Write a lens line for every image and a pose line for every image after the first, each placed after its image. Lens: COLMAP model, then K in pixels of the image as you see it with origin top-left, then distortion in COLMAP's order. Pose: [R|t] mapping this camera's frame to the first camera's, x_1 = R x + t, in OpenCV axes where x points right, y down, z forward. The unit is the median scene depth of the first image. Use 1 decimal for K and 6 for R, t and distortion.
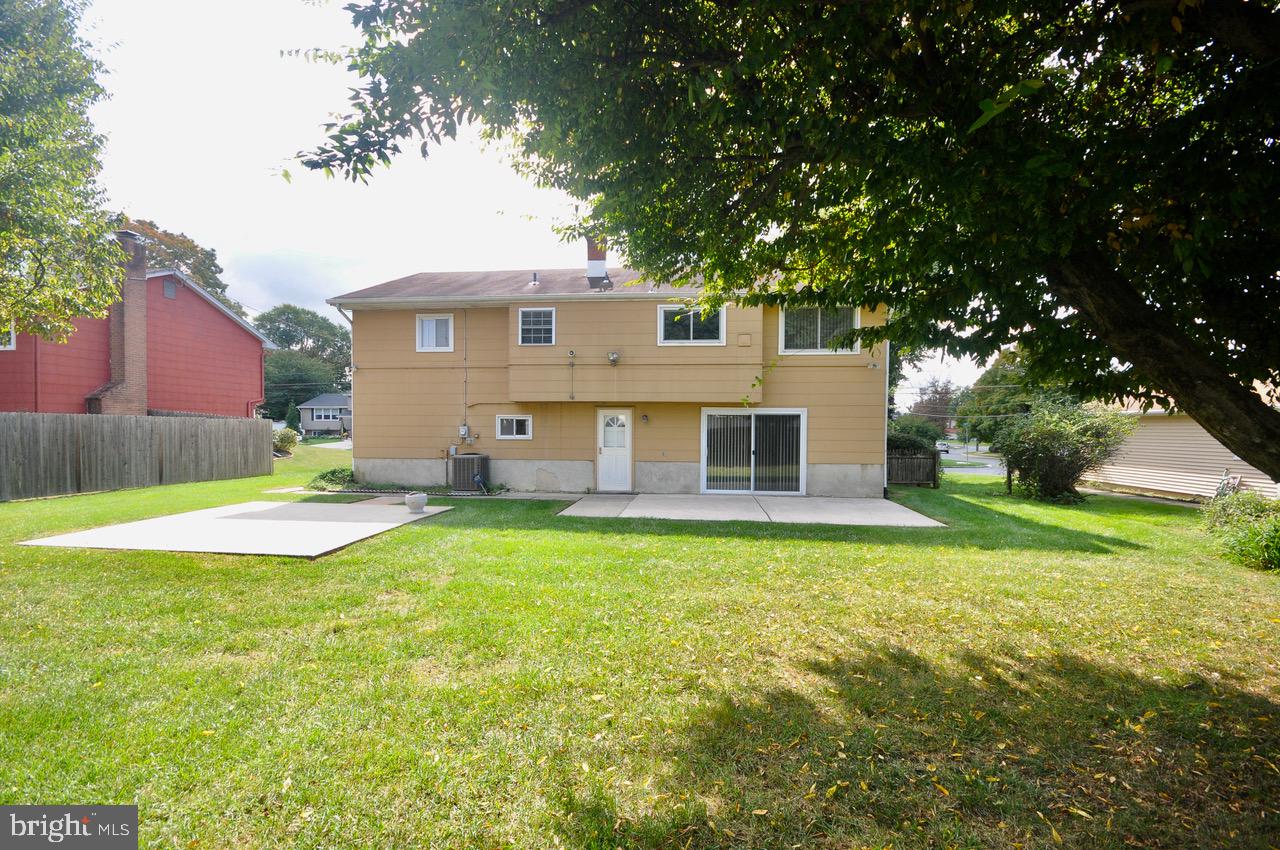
lens RADIAL K [[578.7, 0, 639.1], [0, 578.7, 431.5], [0, 0, 1]] dist [-0.002115, -0.000188]
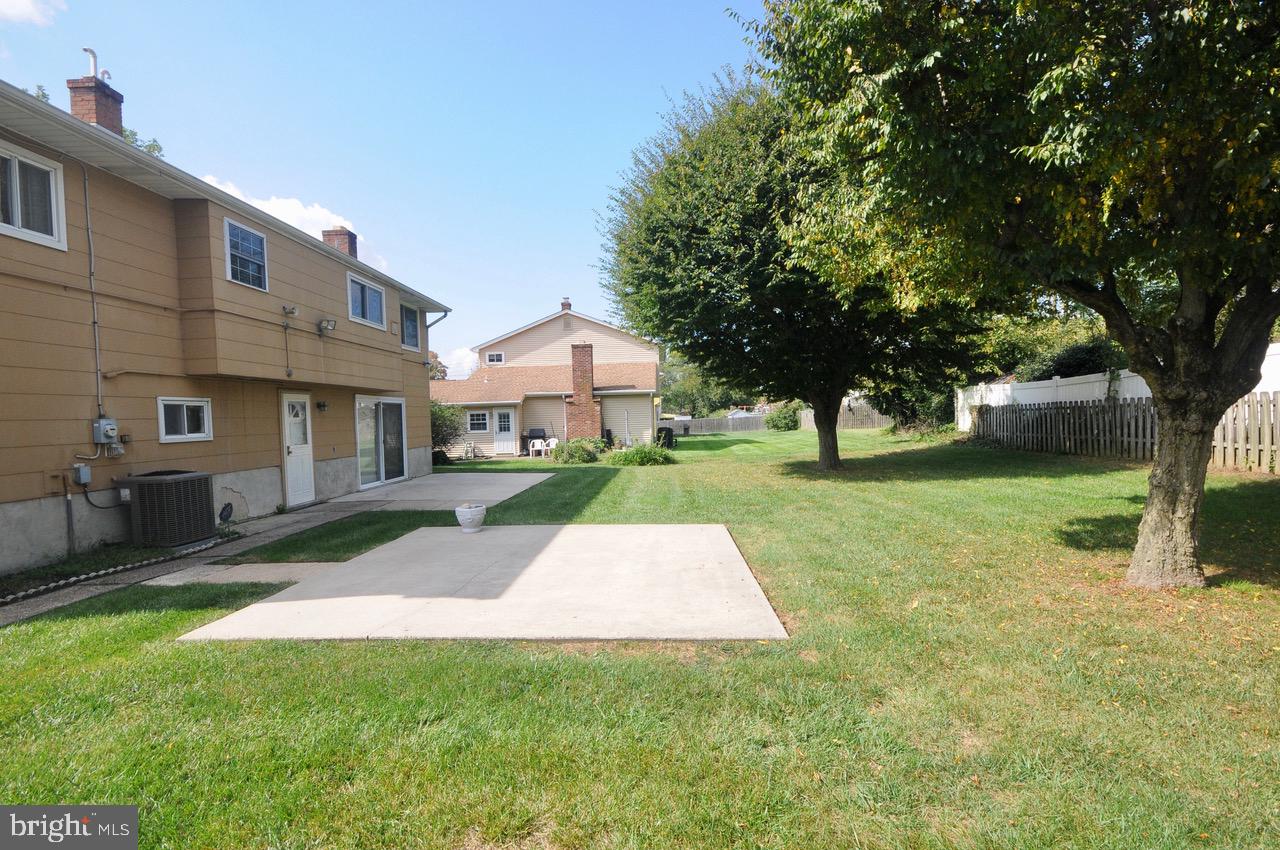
lens RADIAL K [[605.8, 0, 640.0], [0, 605.8, 425.0], [0, 0, 1]] dist [-0.002191, -0.000276]
pose [[-0.058569, -0.021290, 0.998056, -0.849629], [0.035424, 0.999099, 0.023391, -0.000645], [-0.997655, 0.036725, -0.057762, 0.617414]]
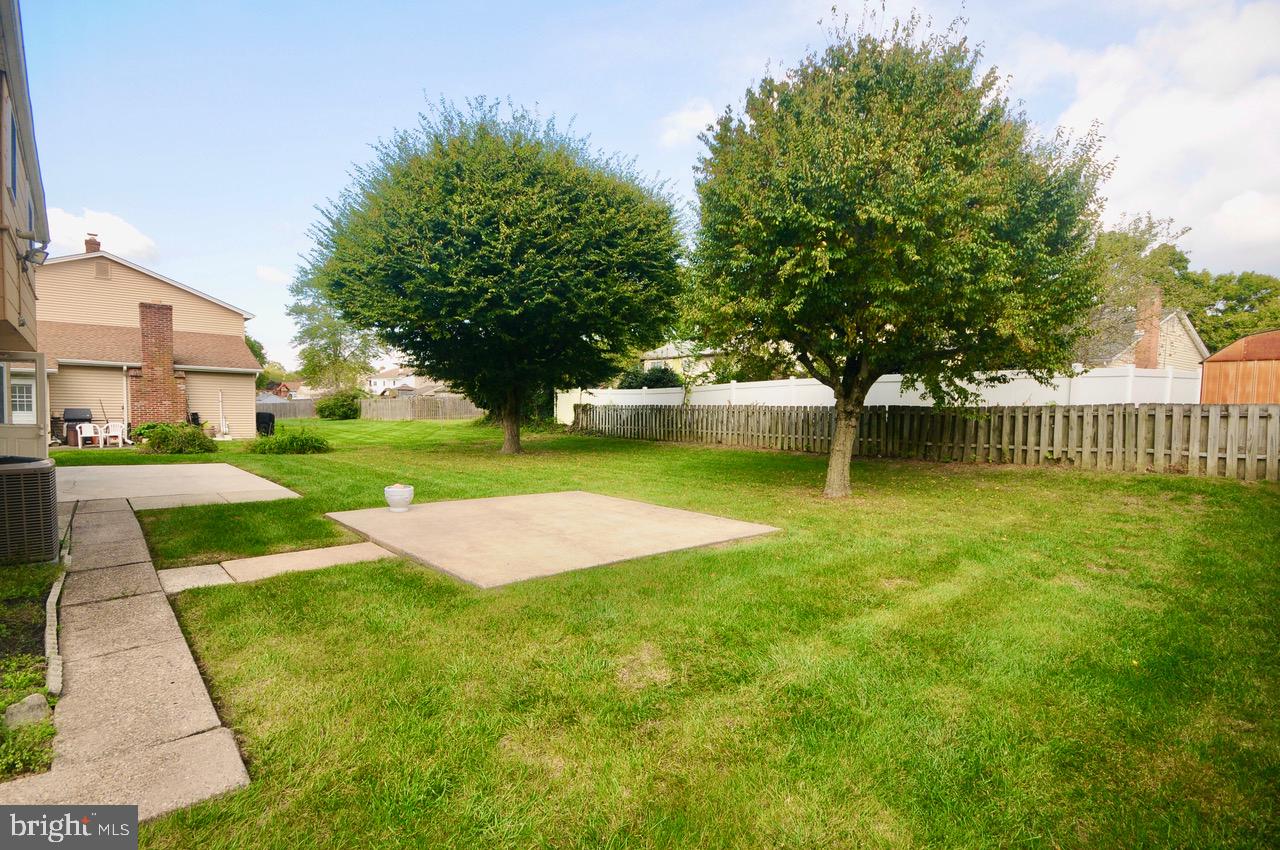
lens RADIAL K [[608.9, 0, 640.0], [0, 608.9, 425.0], [0, 0, 1]] dist [-0.023125, -0.000116]
pose [[-0.756527, -0.045326, 0.652389, -0.832534], [-0.021684, 0.998785, 0.044248, -0.007913], [-0.653603, 0.019328, -0.756591, 1.045345]]
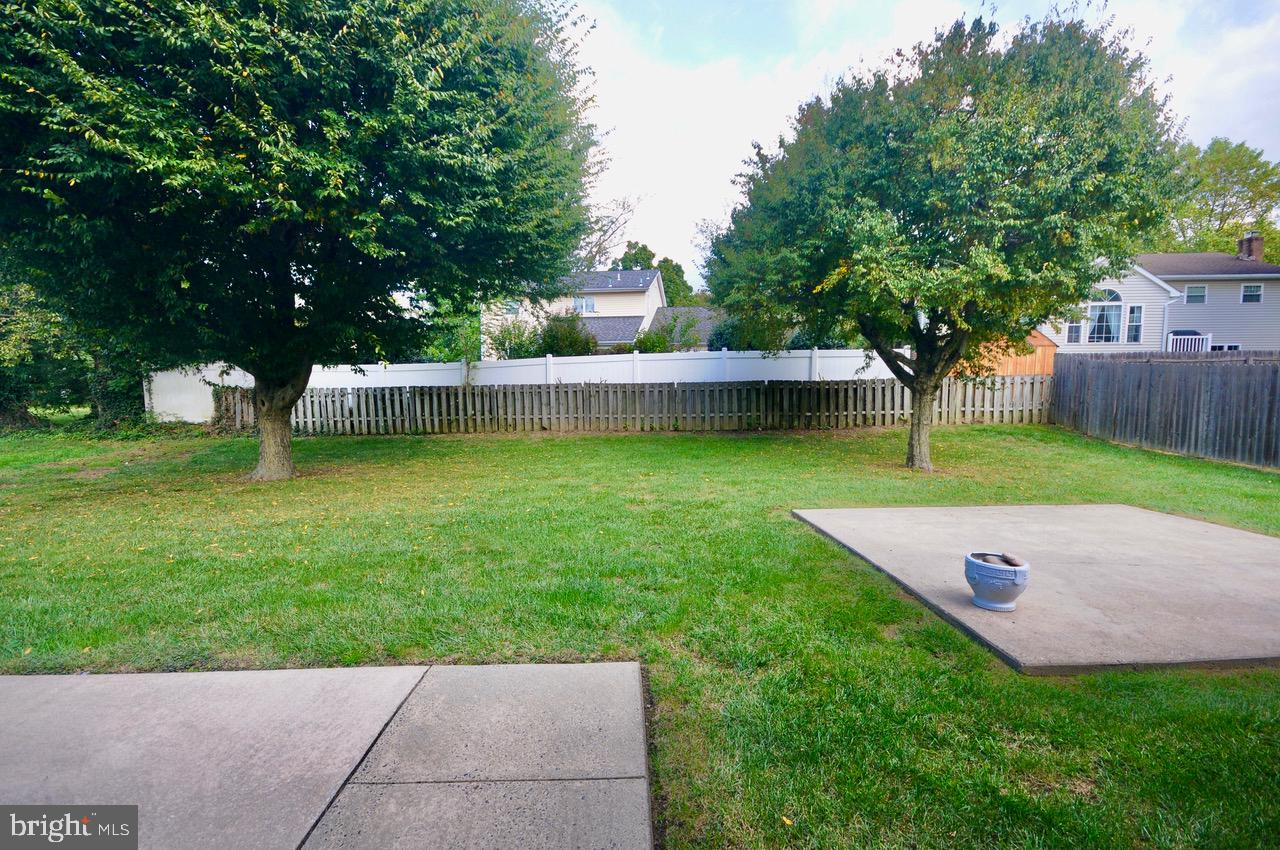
lens RADIAL K [[608.9, 0, 640.0], [0, 608.9, 425.0], [0, 0, 1]] dist [-0.023125, -0.000116]
pose [[-0.991595, 0.004591, -0.129300, -0.074121], [-0.004554, 0.997512, 0.070344, -0.000543], [0.129301, 0.070342, -0.989107, 1.046525]]
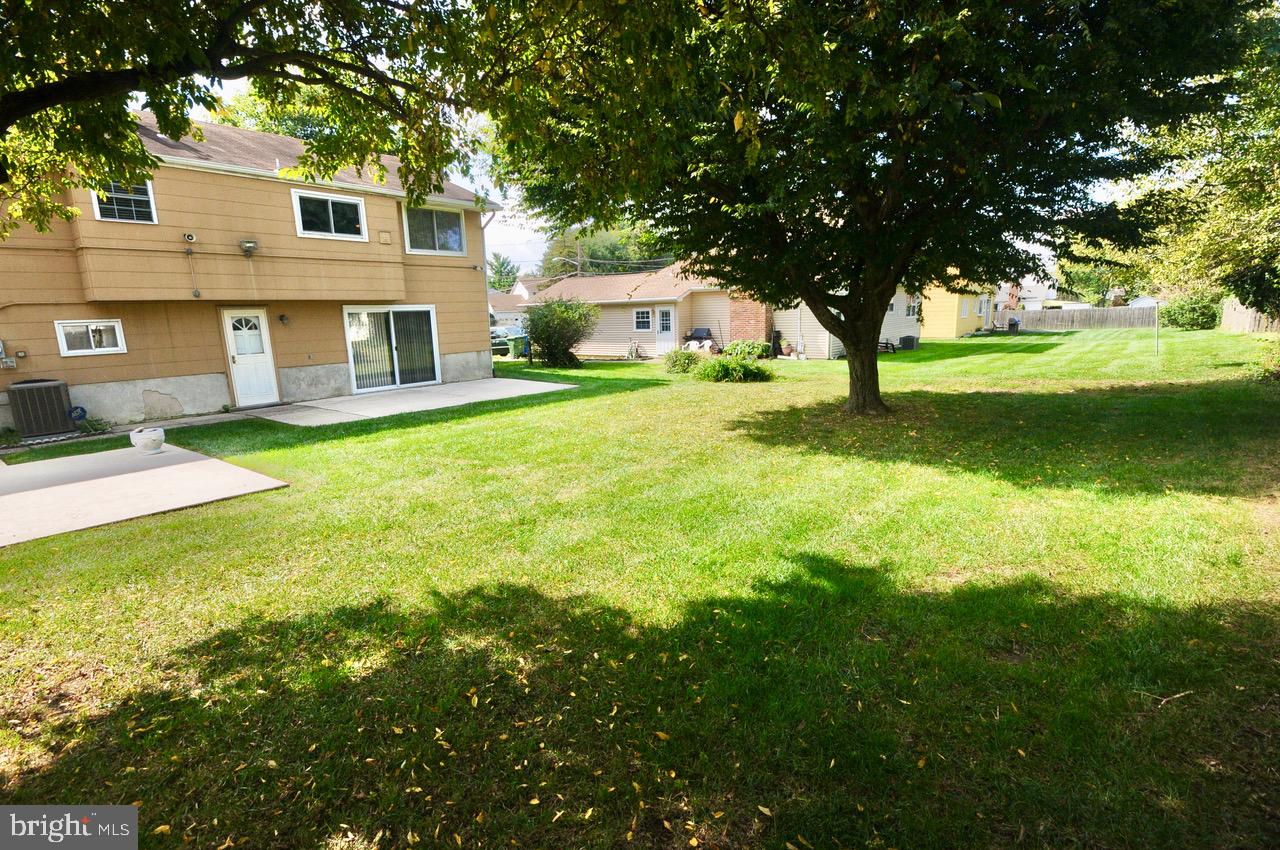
lens RADIAL K [[630.8, 0, 650.9], [0, 630.8, 441.8], [0, 0, 1]] dist [0.001864, 0.000010]
pose [[0.510610, -0.196888, 0.836966, -0.557258], [0.037357, 0.977590, 0.207178, -0.018062], [-0.859001, -0.074521, 0.506522, 0.004423]]
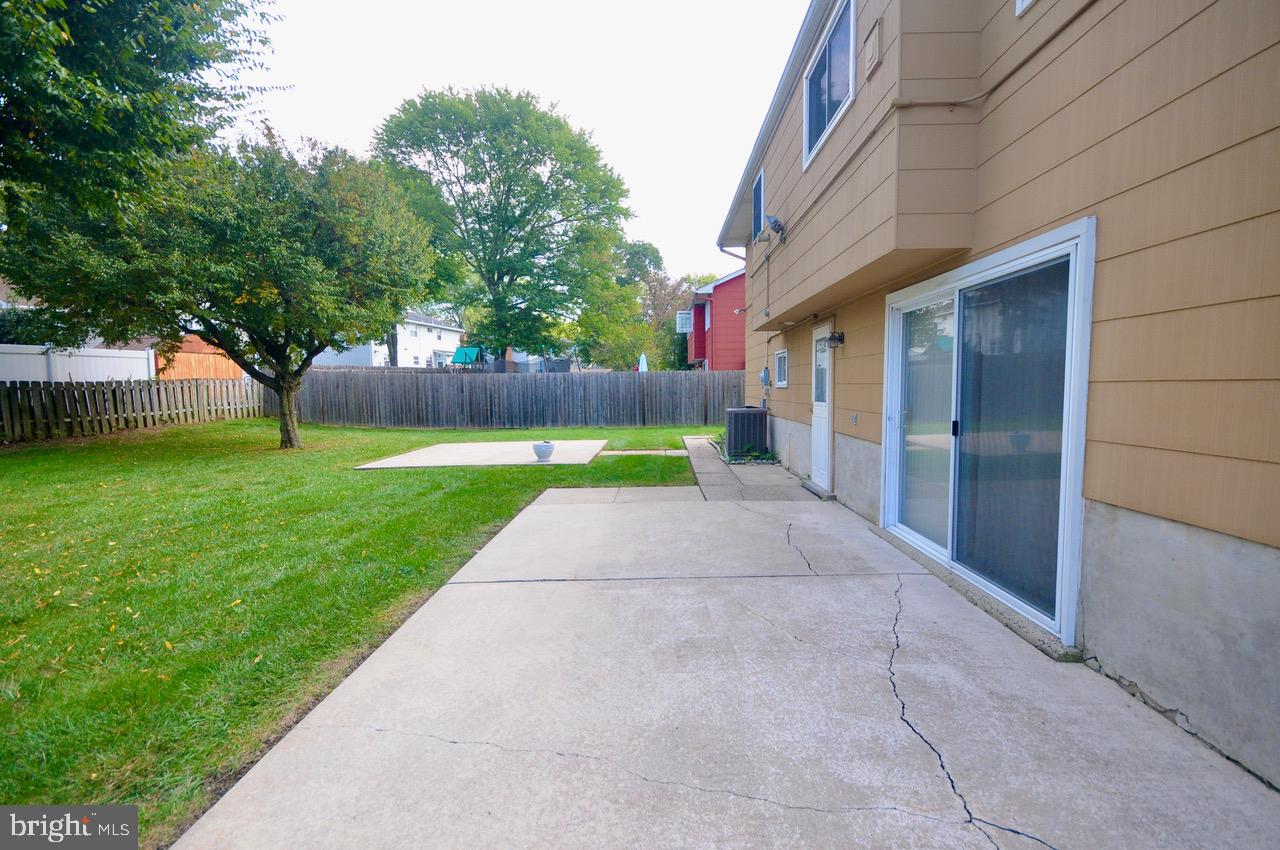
lens RADIAL K [[578.7, 0, 639.1], [0, 578.7, 431.5], [0, 0, 1]] dist [-0.002115, -0.000188]
pose [[0.069597, 0.069079, -0.995181, 0.477561], [0.008105, 0.997527, 0.069809, 0.017872], [0.997542, -0.012924, 0.068865, 0.829437]]
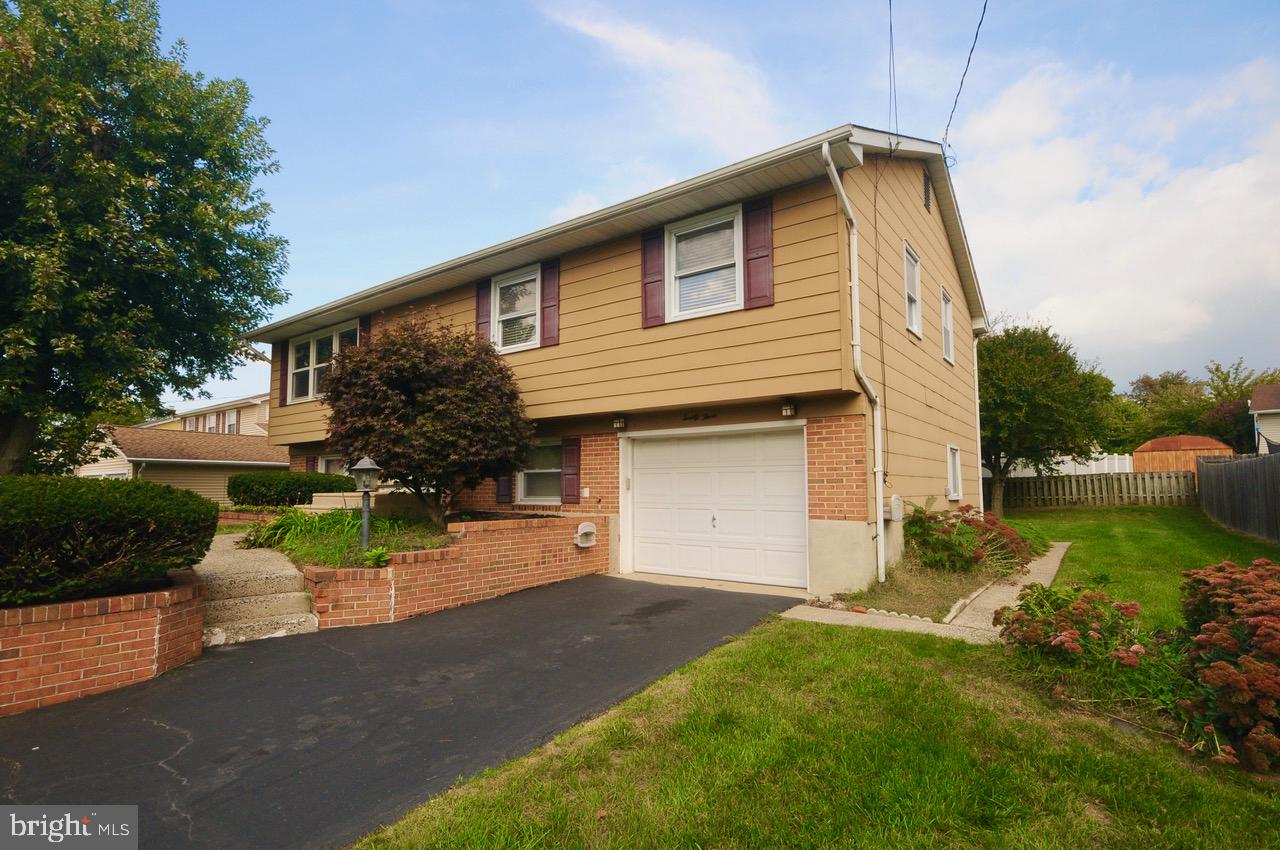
lens RADIAL K [[608.9, 0, 640.0], [0, 608.9, 425.0], [0, 0, 1]] dist [-0.023125, -0.000116]
pose [[-0.857628, 0.047104, 0.512109, -0.541305], [-0.000600, 0.995704, -0.092590, 0.007689], [-0.514271, -0.079715, -0.853915, 2.149676]]
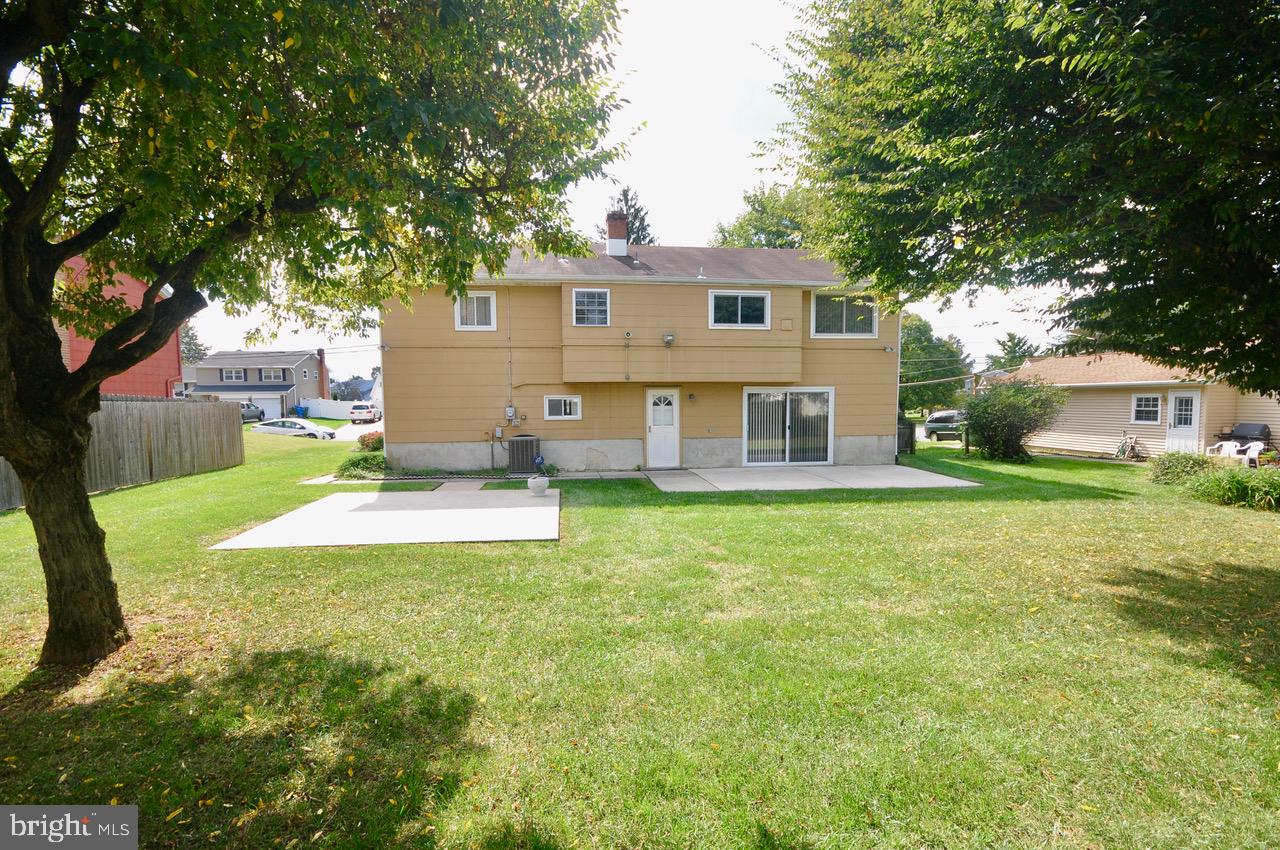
lens RADIAL K [[605.8, 0, 640.0], [0, 605.8, 425.0], [0, 0, 1]] dist [-0.002191, -0.000276]
pose [[0.972509, -0.022917, 0.231733, -0.339983], [0.014612, 0.999190, 0.037491, -0.015272], [-0.232405, -0.033074, 0.972057, -0.050071]]
